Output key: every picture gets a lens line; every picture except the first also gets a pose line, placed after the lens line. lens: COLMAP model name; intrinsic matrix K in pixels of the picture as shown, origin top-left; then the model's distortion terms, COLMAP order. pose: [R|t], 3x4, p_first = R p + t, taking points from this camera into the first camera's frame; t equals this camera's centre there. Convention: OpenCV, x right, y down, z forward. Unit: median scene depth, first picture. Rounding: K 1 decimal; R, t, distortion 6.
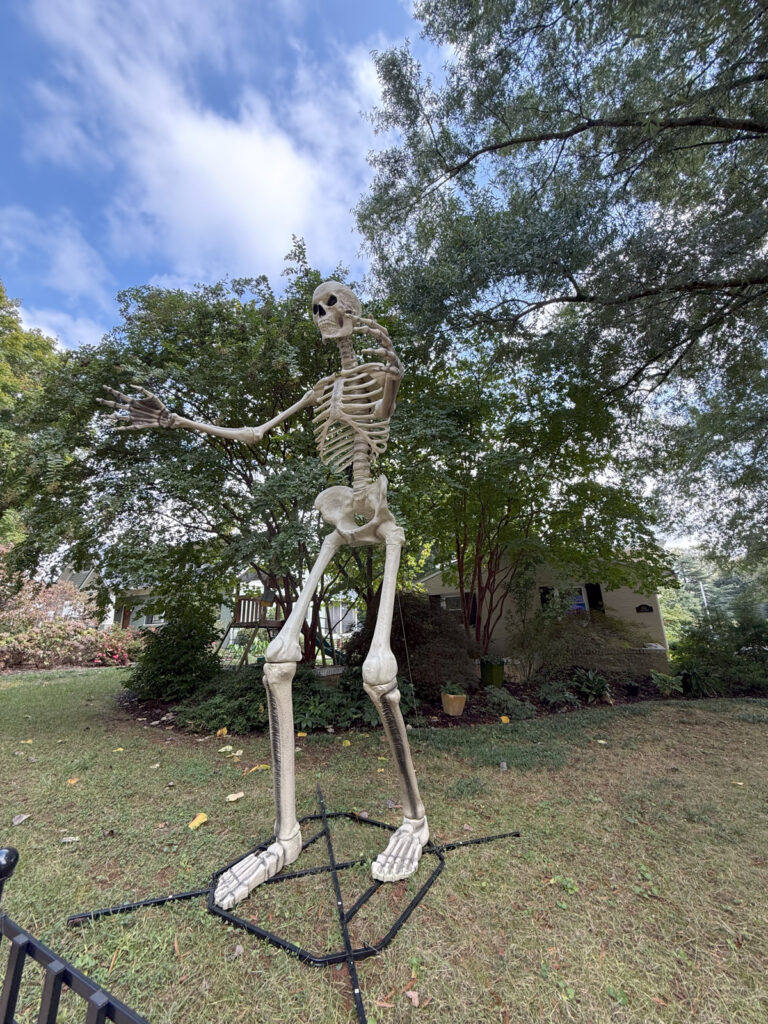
lens RADIAL K [[412.5, 0, 384.7], [0, 412.5, 511.6], [0, 0, 1]] dist [0.000151, 0.000089]
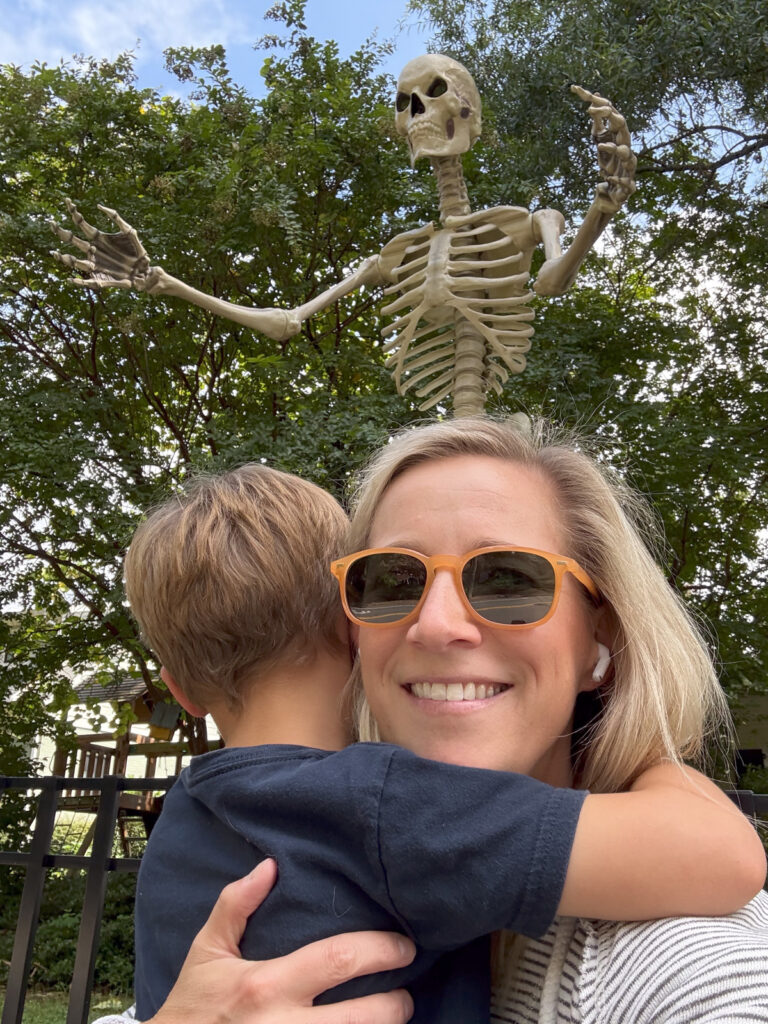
lens RADIAL K [[890.1, 0, 384.1], [0, 890.1, 513.4], [0, 0, 1]] dist [0.036191, -0.027021]
pose [[0.997955, 0.063890, -0.001771, -0.152738], [-0.063880, 0.996095, -0.060948, 0.108273], [-0.002130, 0.060936, 0.998139, -0.118519]]
